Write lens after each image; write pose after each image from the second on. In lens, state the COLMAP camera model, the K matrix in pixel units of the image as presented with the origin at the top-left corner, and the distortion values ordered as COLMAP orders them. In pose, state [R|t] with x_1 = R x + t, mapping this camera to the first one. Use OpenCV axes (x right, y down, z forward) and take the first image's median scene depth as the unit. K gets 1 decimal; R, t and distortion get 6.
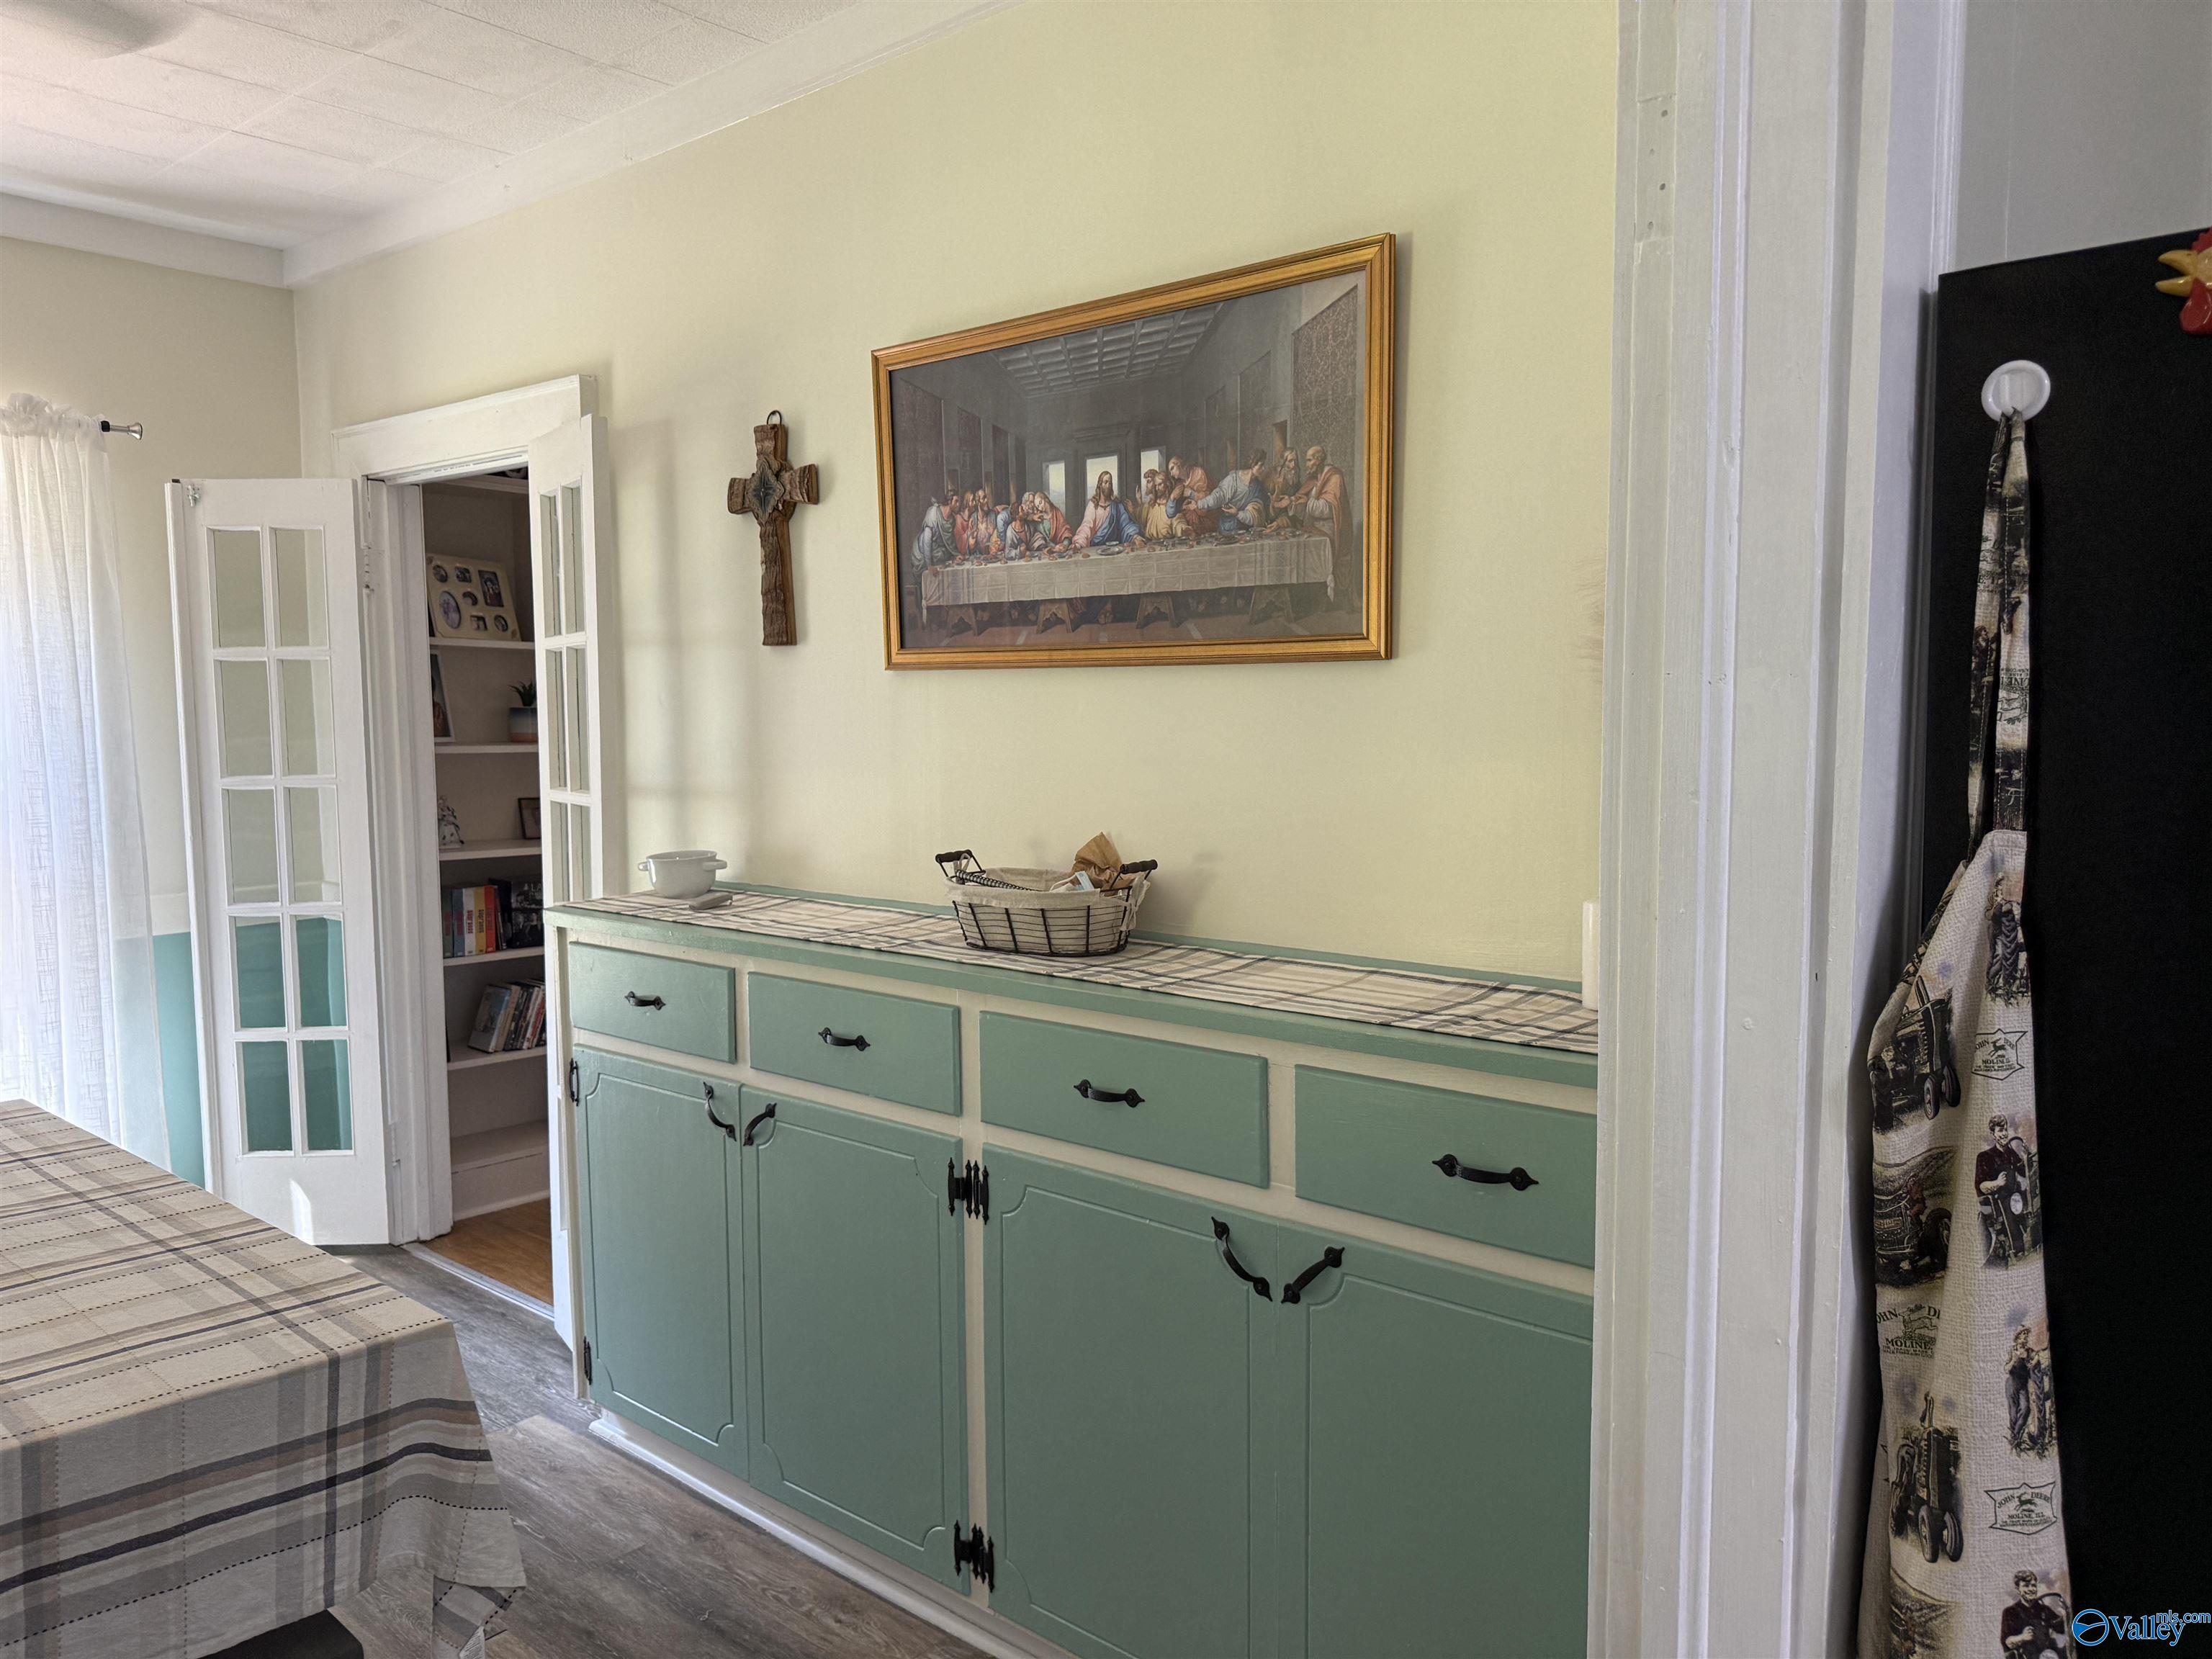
lens RADIAL K [[1553.1, 0, 1116.5], [0, 1553.1, 841.3], [0, 0, 1]] dist [0.049396, -0.058396]
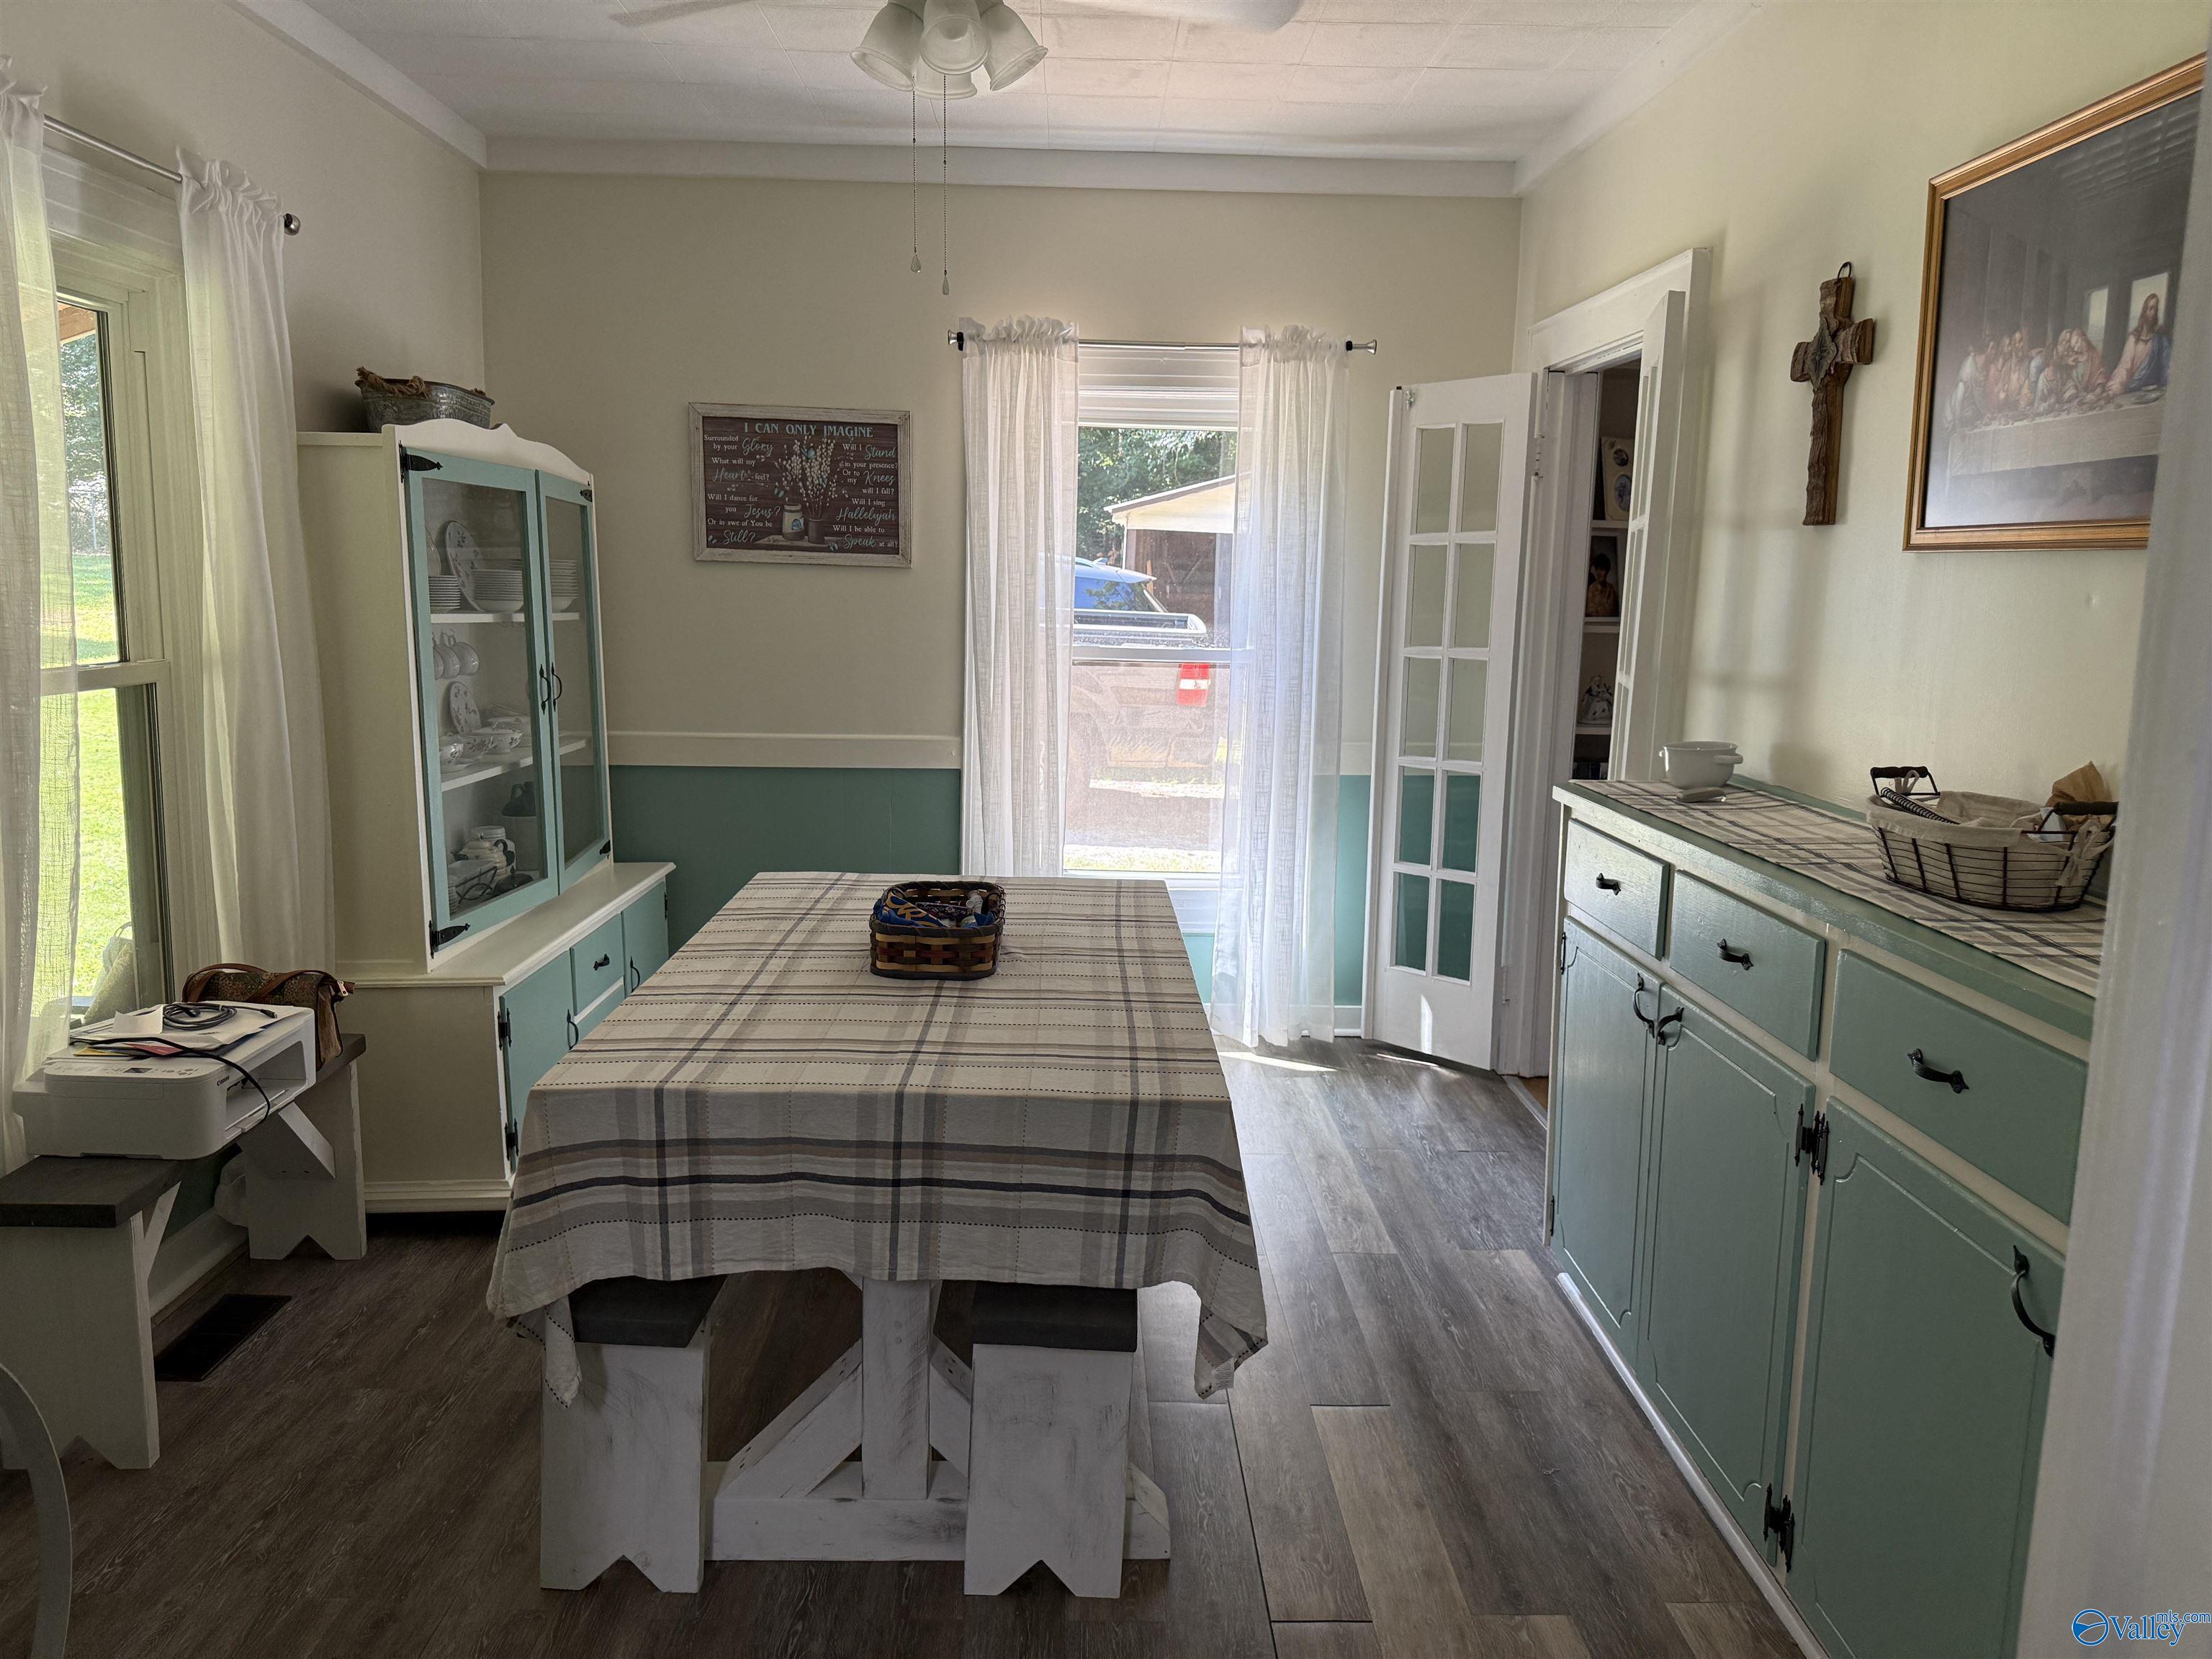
lens RADIAL K [[1553.1, 0, 1107.6], [0, 1553.1, 854.7], [0, 0, 1]] dist [0.049396, -0.058396]
pose [[0.660686, 0.145829, -0.736361, 0.245869], [-0.083787, 0.989145, 0.120714, -0.013006], [0.745972, -0.018056, 0.665733, 0.088873]]
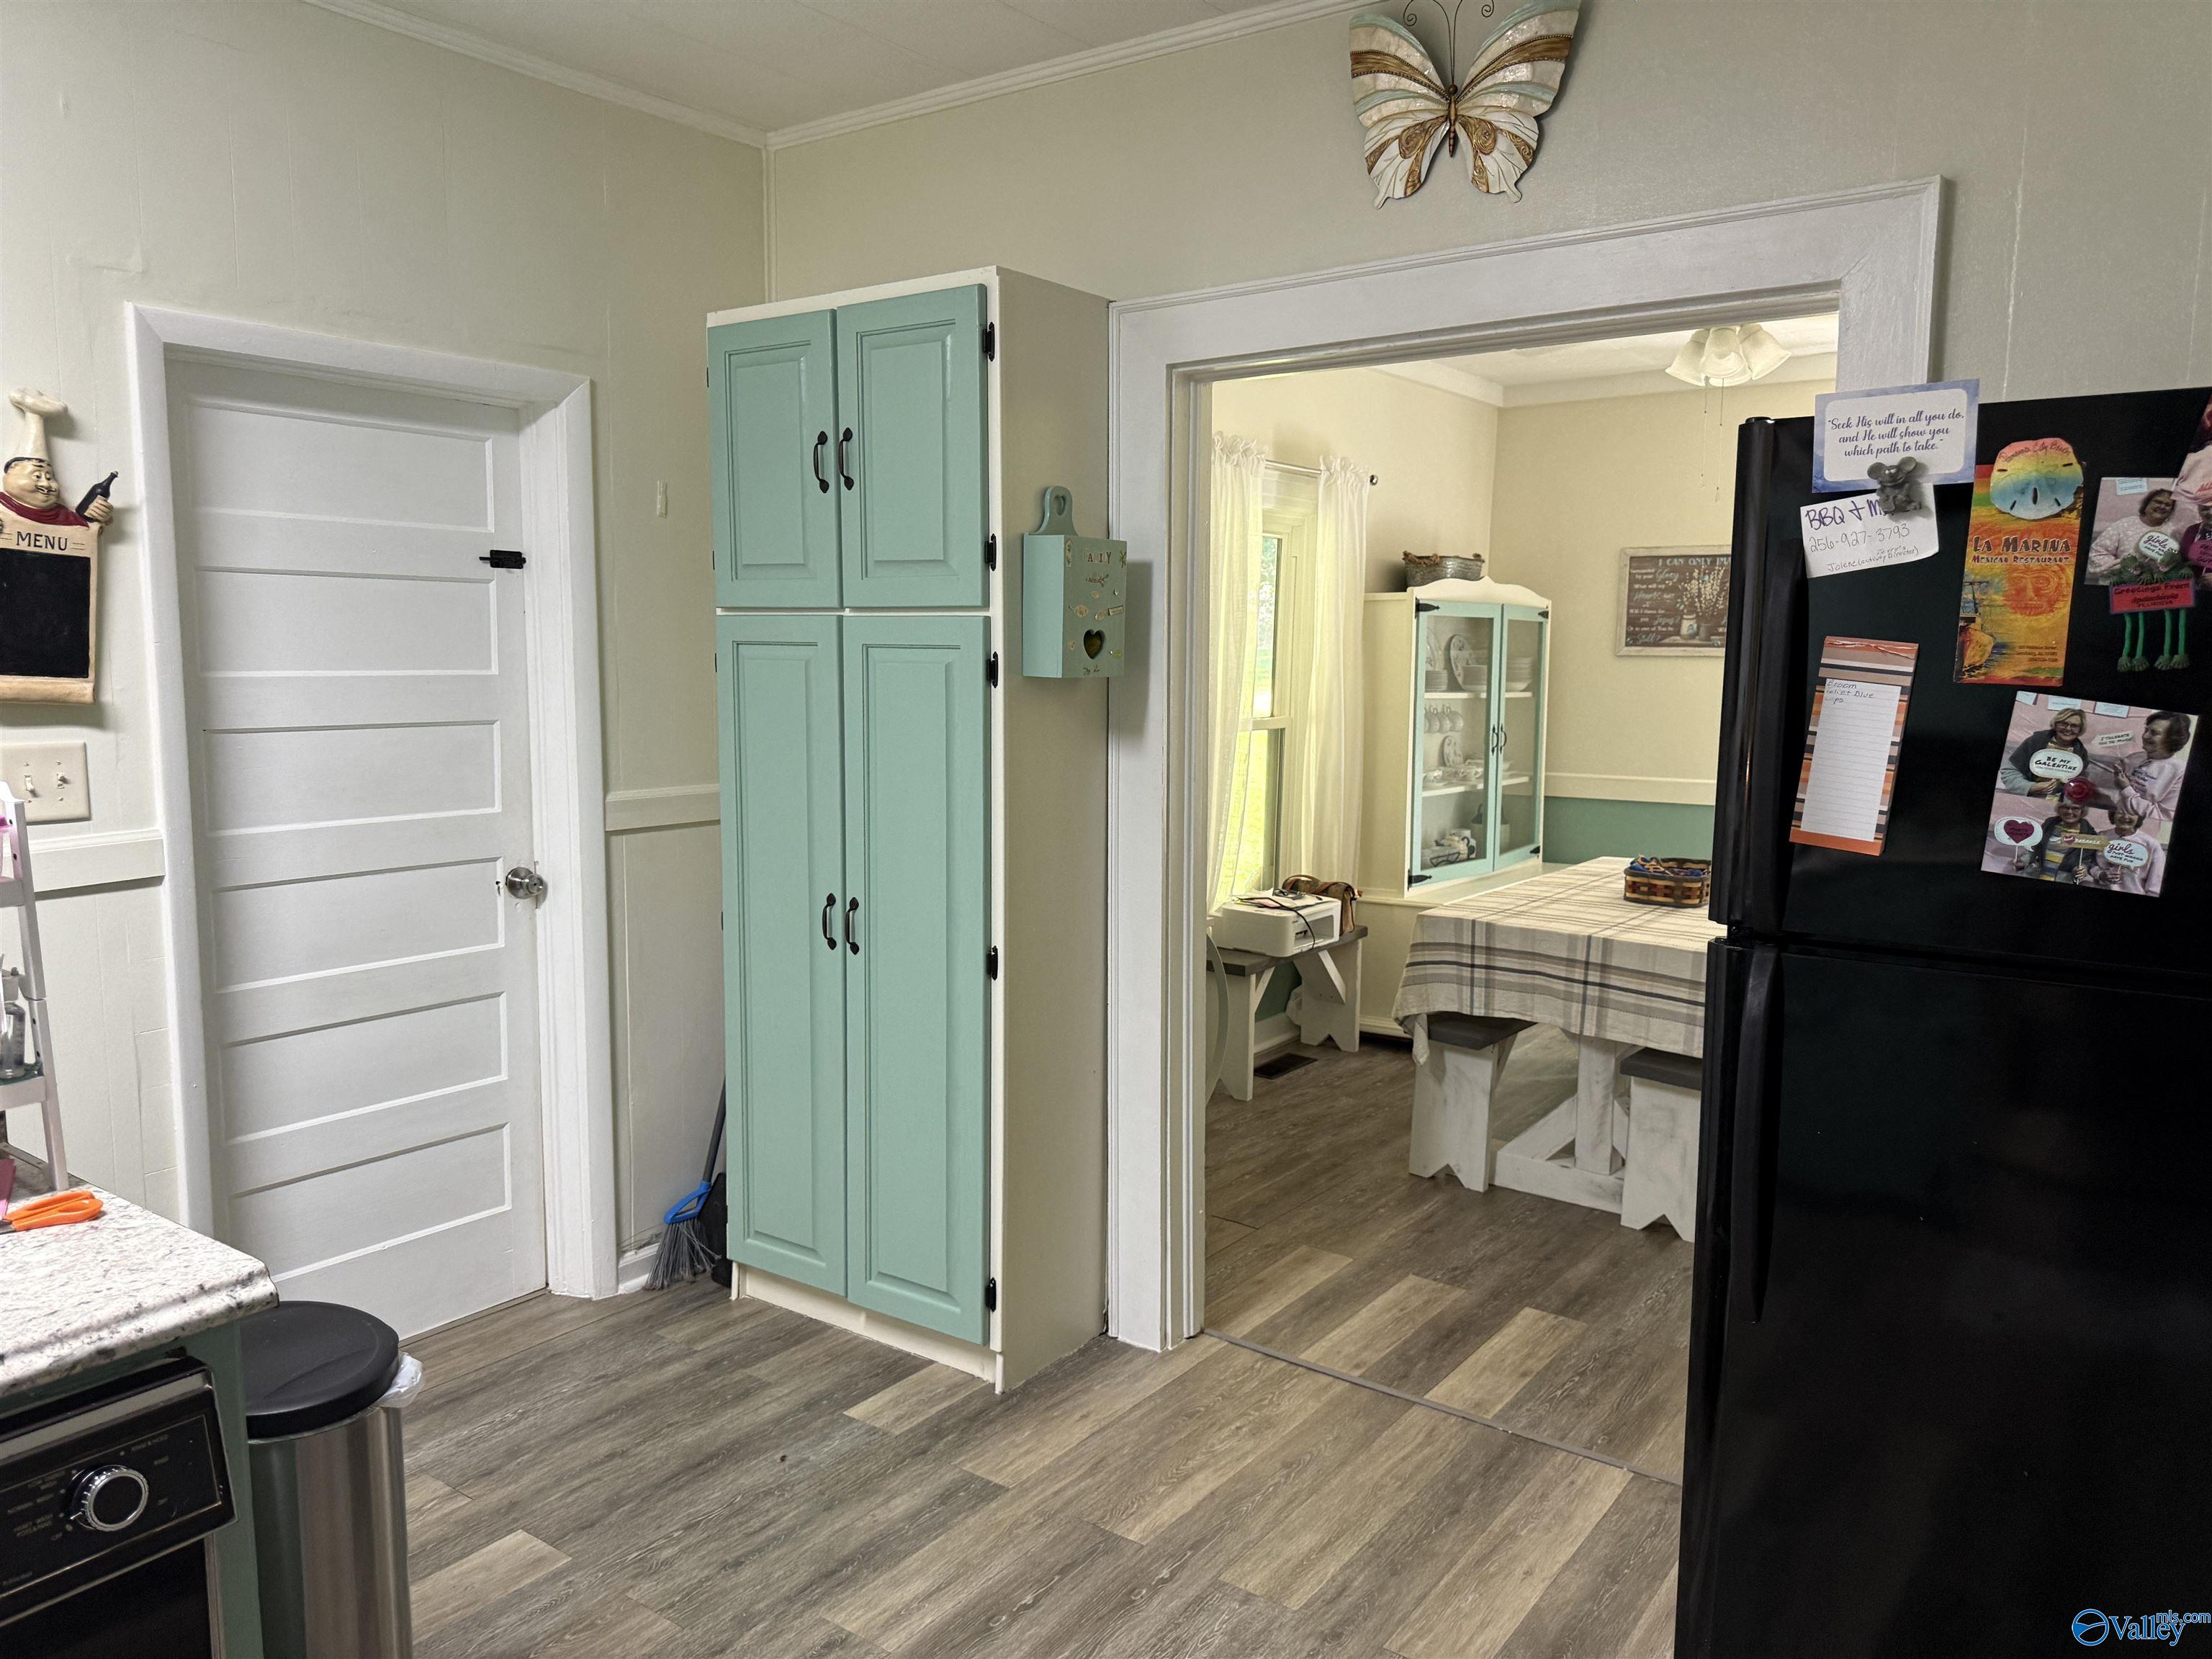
lens RADIAL K [[1553.1, 0, 1116.4], [0, 1553.1, 826.4], [0, 0, 1]] dist [0.049396, -0.058396]
pose [[0.070474, 0.119927, -0.990278, 1.102663], [-0.090438, 0.989426, 0.113388, -0.030722], [0.993405, 0.081568, 0.080575, -0.068508]]
